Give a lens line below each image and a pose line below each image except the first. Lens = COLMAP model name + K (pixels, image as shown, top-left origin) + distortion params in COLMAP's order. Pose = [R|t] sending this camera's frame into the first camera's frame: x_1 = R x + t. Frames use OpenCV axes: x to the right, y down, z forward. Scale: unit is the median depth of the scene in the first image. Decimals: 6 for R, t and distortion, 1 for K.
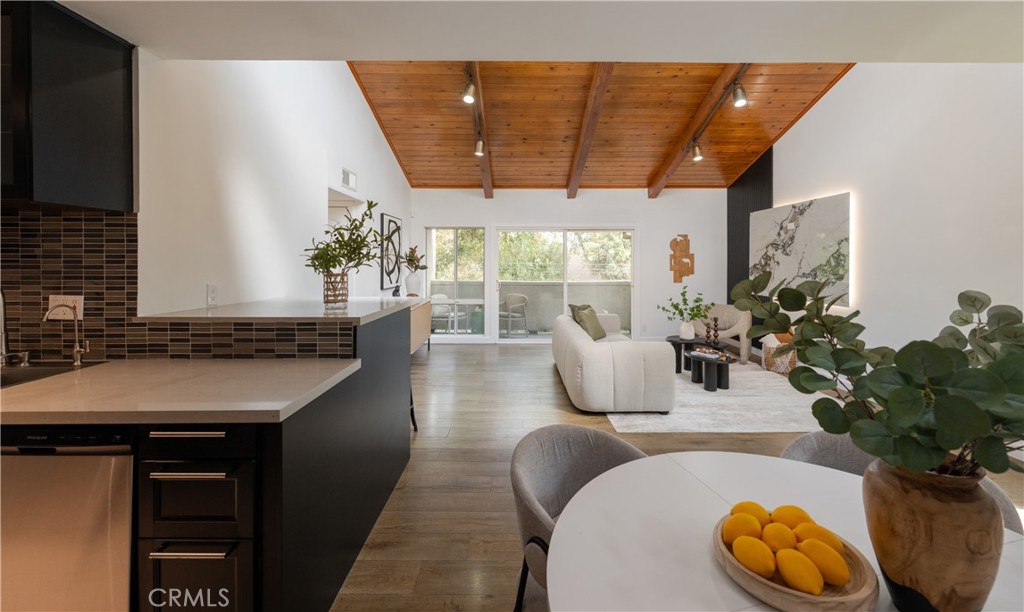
lens RADIAL K [[408.3, 0, 515.4], [0, 408.3, 263.0], [0, 0, 1]] dist [-0.001559, -0.000042]
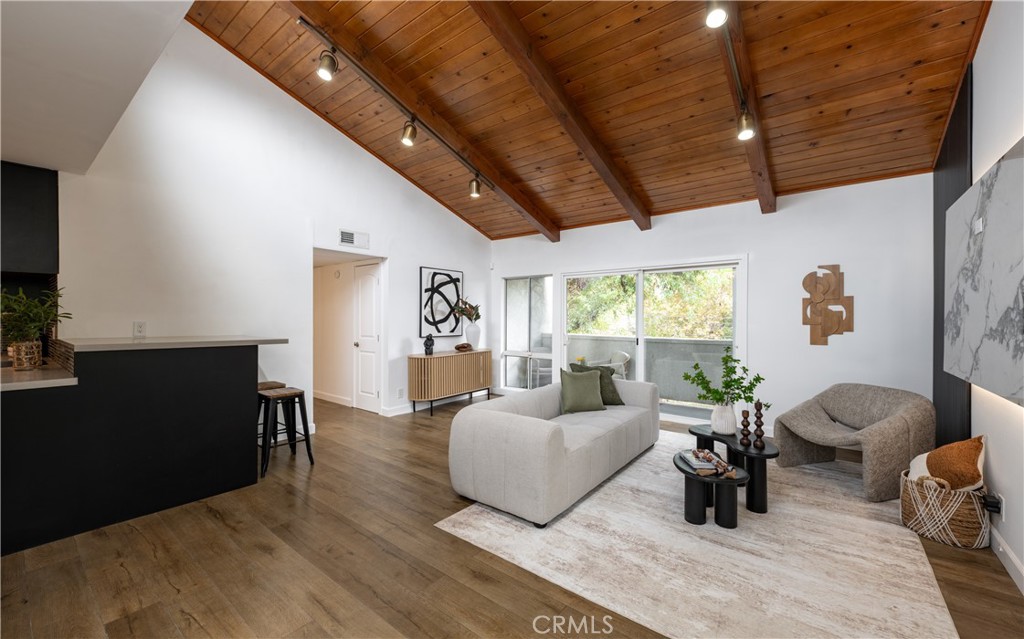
lens RADIAL K [[407.7, 0, 512.5], [0, 407.7, 316.3], [0, 0, 1]] dist [0.000727, 0.000051]
pose [[0.781774, -0.000857, -0.623562, 0.487289], [-0.005496, 0.999951, -0.008265, 0.015397], [0.623538, 0.009888, 0.781730, 0.280628]]
